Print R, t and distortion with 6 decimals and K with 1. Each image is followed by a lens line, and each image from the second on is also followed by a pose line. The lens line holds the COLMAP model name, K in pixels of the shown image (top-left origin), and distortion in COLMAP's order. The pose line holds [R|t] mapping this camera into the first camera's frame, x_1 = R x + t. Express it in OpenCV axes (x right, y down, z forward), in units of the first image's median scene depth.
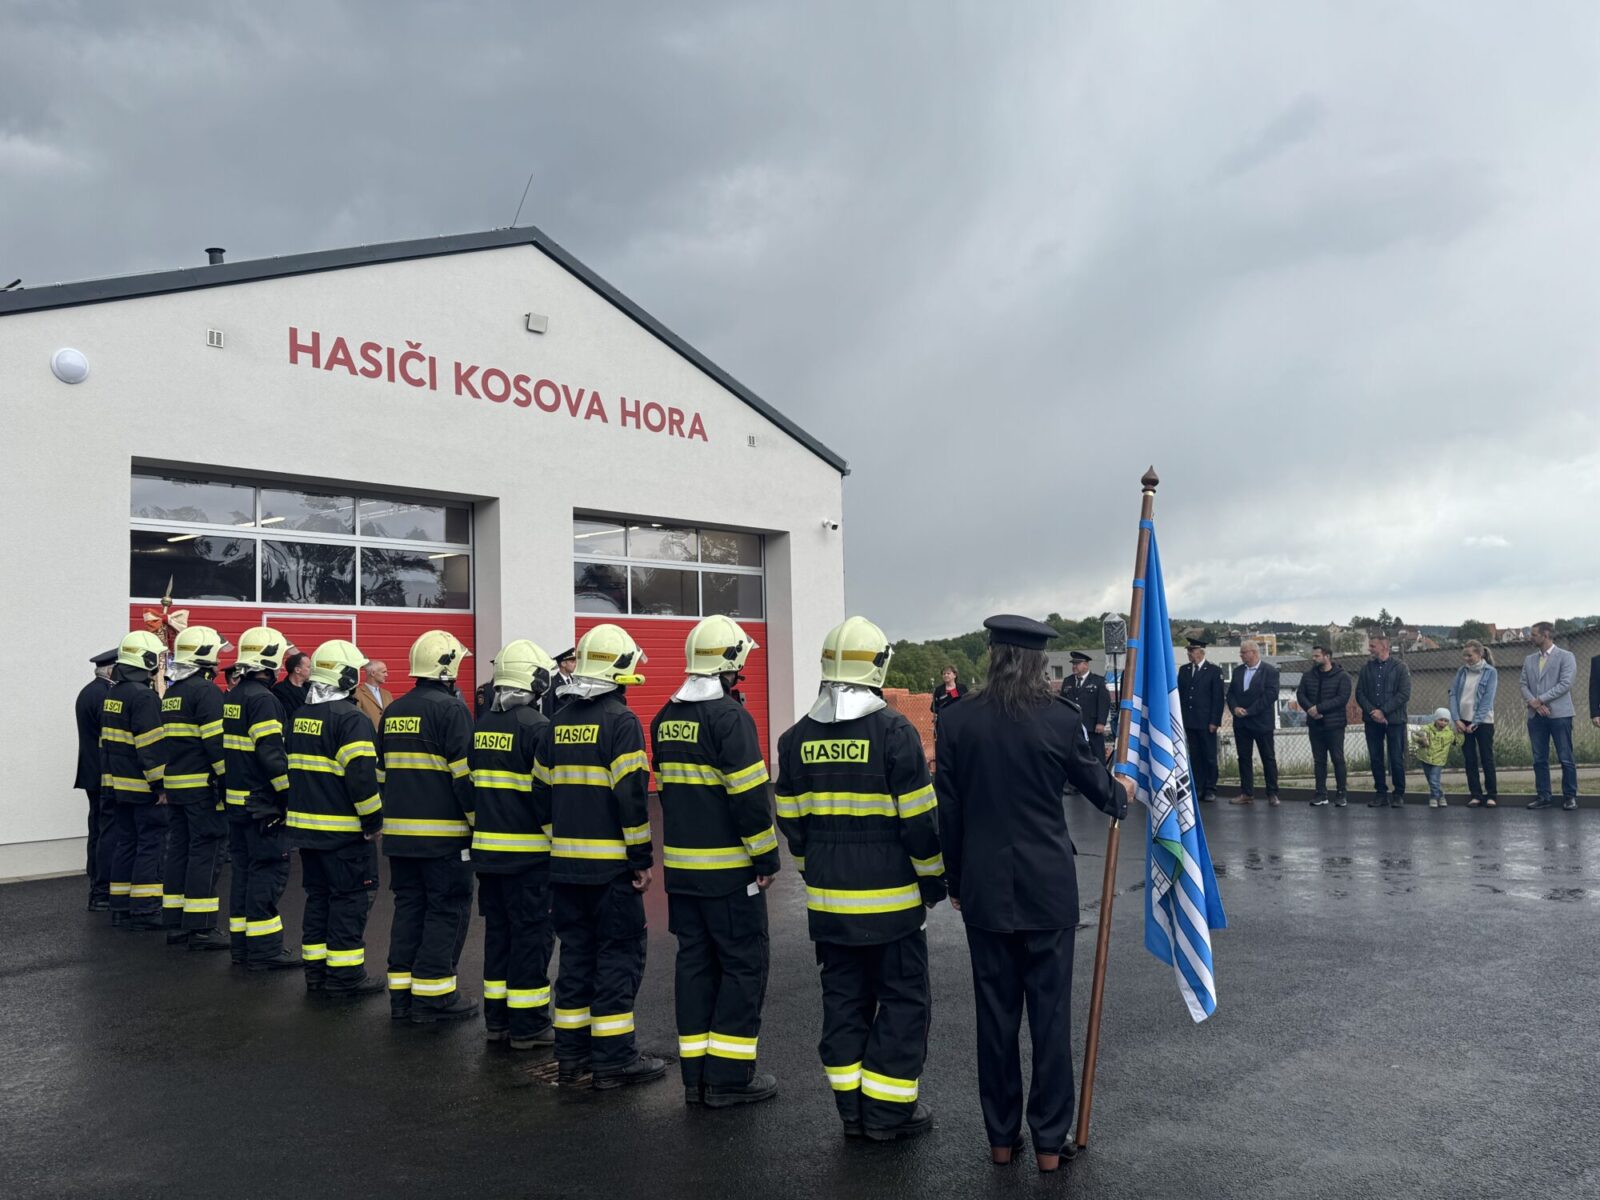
lens RADIAL K [[1313.7, 0, 800.0], [0, 1313.7, 600.0], [0, 0, 1]] dist [-0.006808, -0.005384]
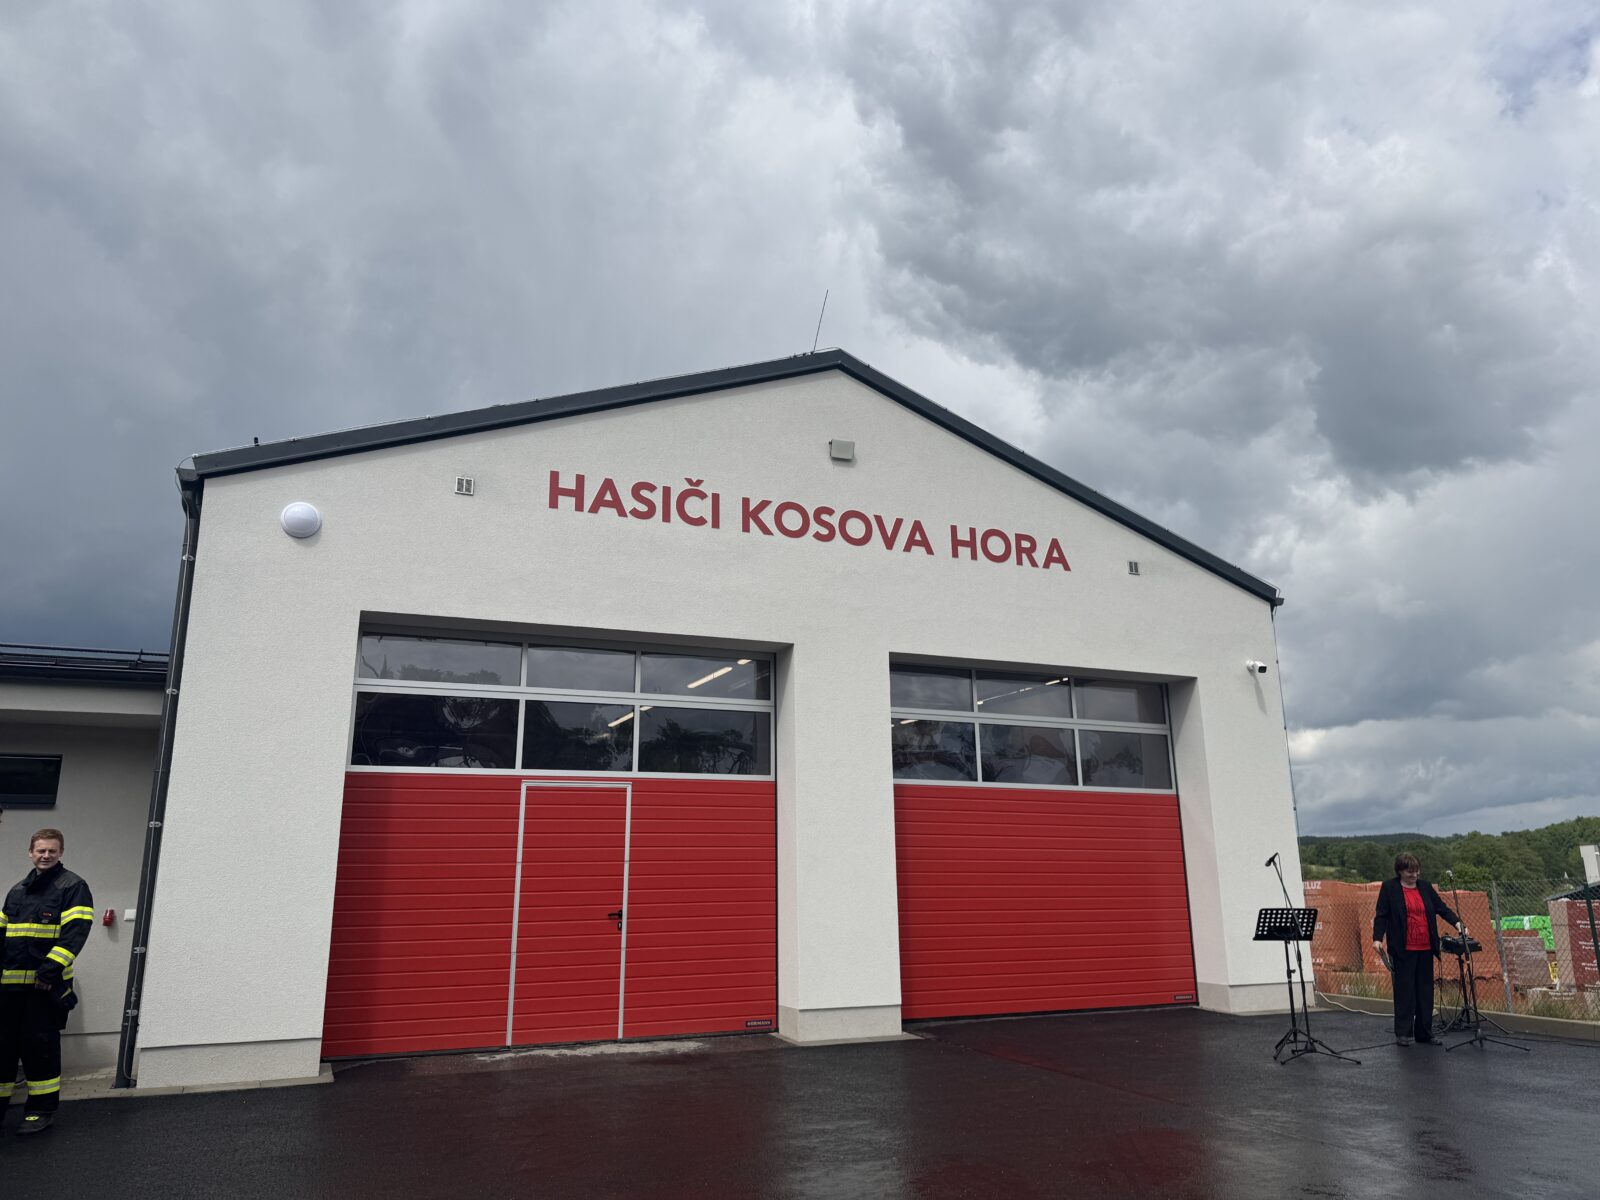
lens RADIAL K [[1060.3, 0, 800.0], [0, 1060.3, 600.0], [0, 0, 1]] dist [0.062380, -0.003589]
pose [[0.887872, -0.095496, -0.450071, 0.090955], [0.013315, 0.983146, -0.182337, 0.021047], [0.459898, 0.155899, 0.874179, 0.378543]]
